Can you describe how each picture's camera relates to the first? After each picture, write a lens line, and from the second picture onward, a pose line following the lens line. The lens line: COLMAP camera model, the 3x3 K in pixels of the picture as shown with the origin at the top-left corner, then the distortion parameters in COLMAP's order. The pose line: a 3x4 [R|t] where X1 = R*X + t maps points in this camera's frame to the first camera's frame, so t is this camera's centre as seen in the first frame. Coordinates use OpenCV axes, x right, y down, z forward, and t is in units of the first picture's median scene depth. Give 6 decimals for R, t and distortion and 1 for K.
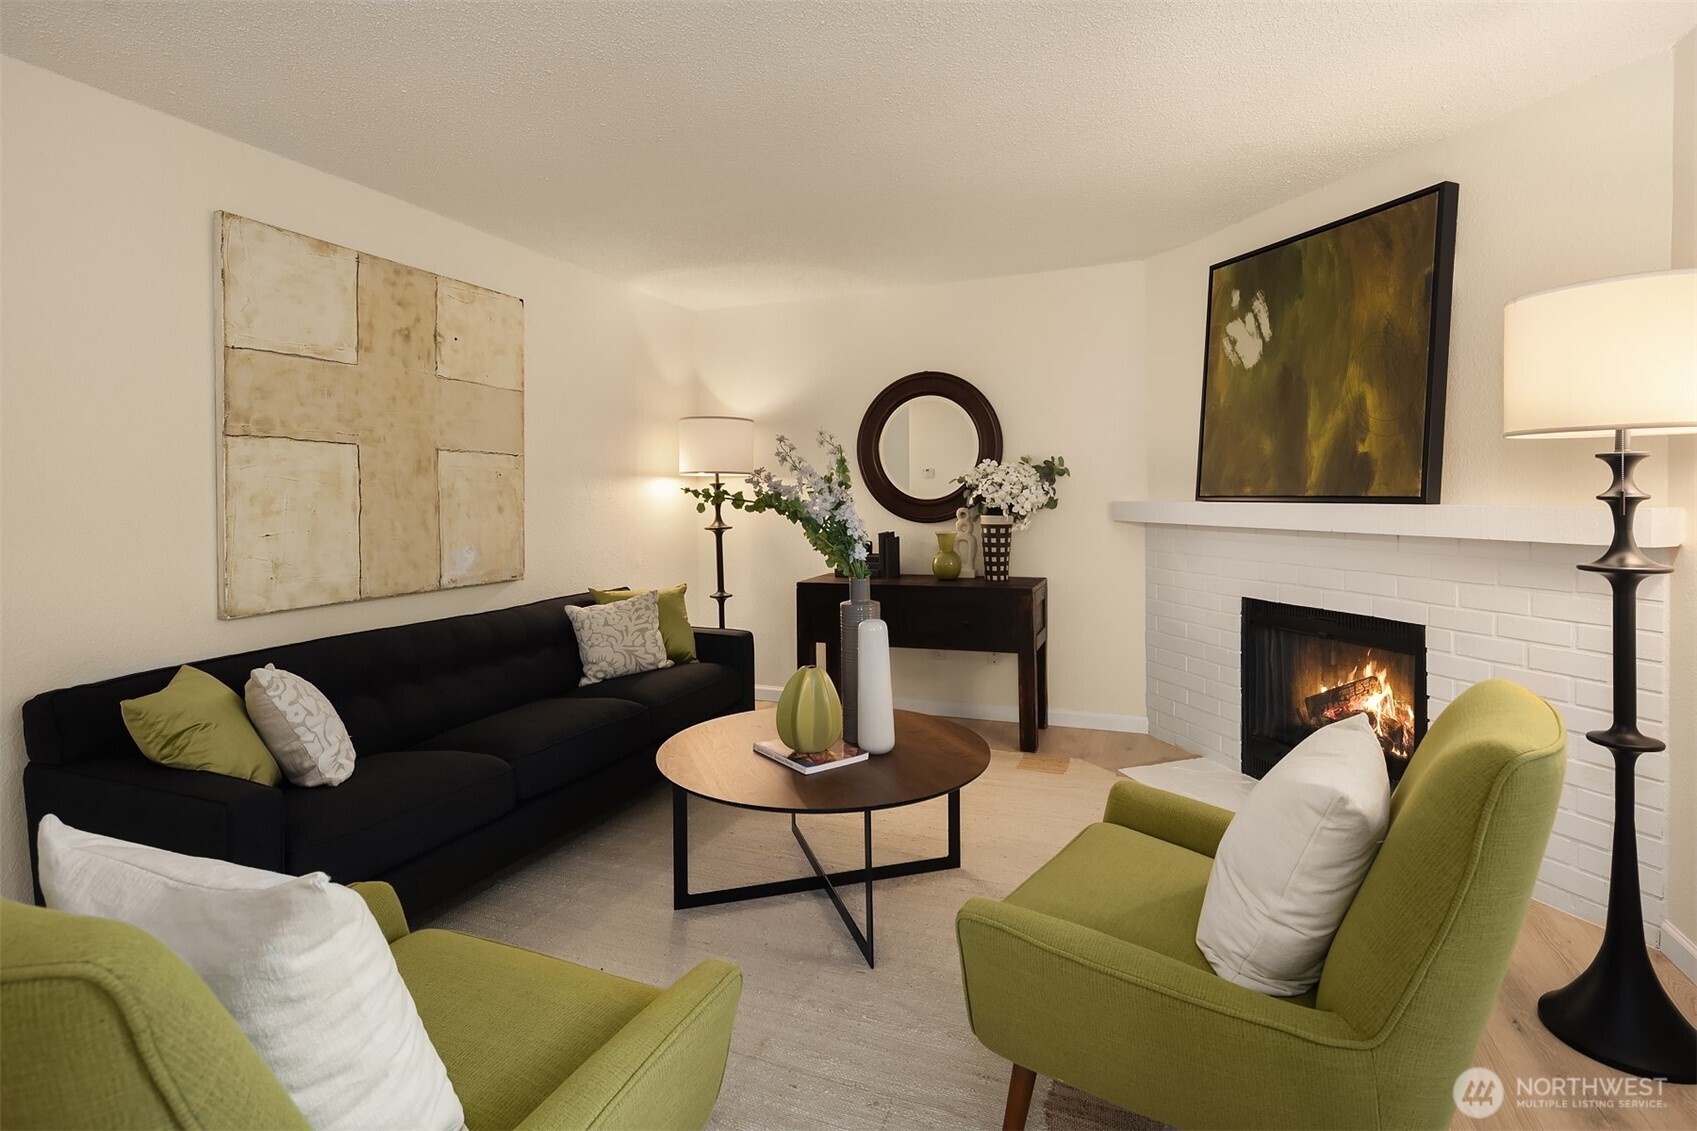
lens RADIAL K [[828.9, 0, 843.5], [0, 828.9, 514.1], [0, 0, 1]] dist [-0.001060, 0.000080]
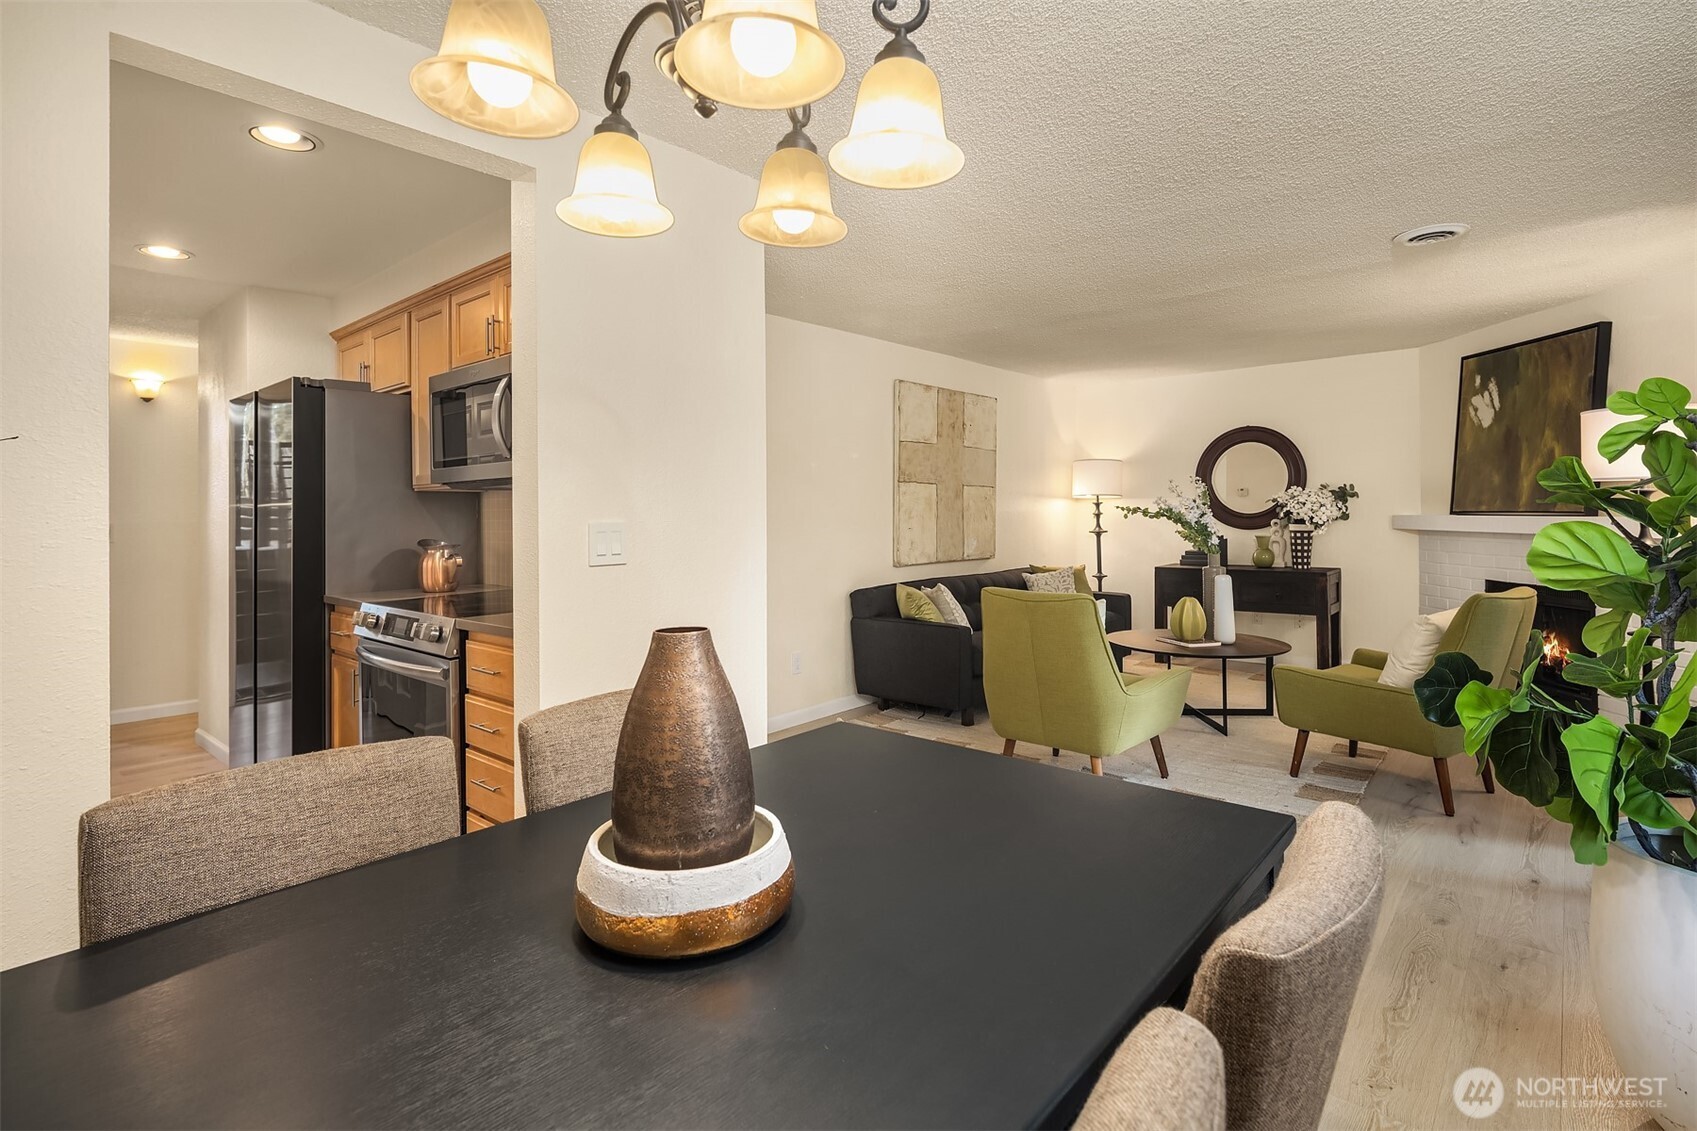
lens RADIAL K [[828.9, 0, 843.5], [0, 828.9, 514.1], [0, 0, 1]] dist [-0.001060, 0.000080]
pose [[0.943596, 0.004377, -0.331070, -0.115663], [-0.010771, 0.999789, -0.017482, 0.021633], [0.330924, 0.020062, 0.943444, -0.798361]]
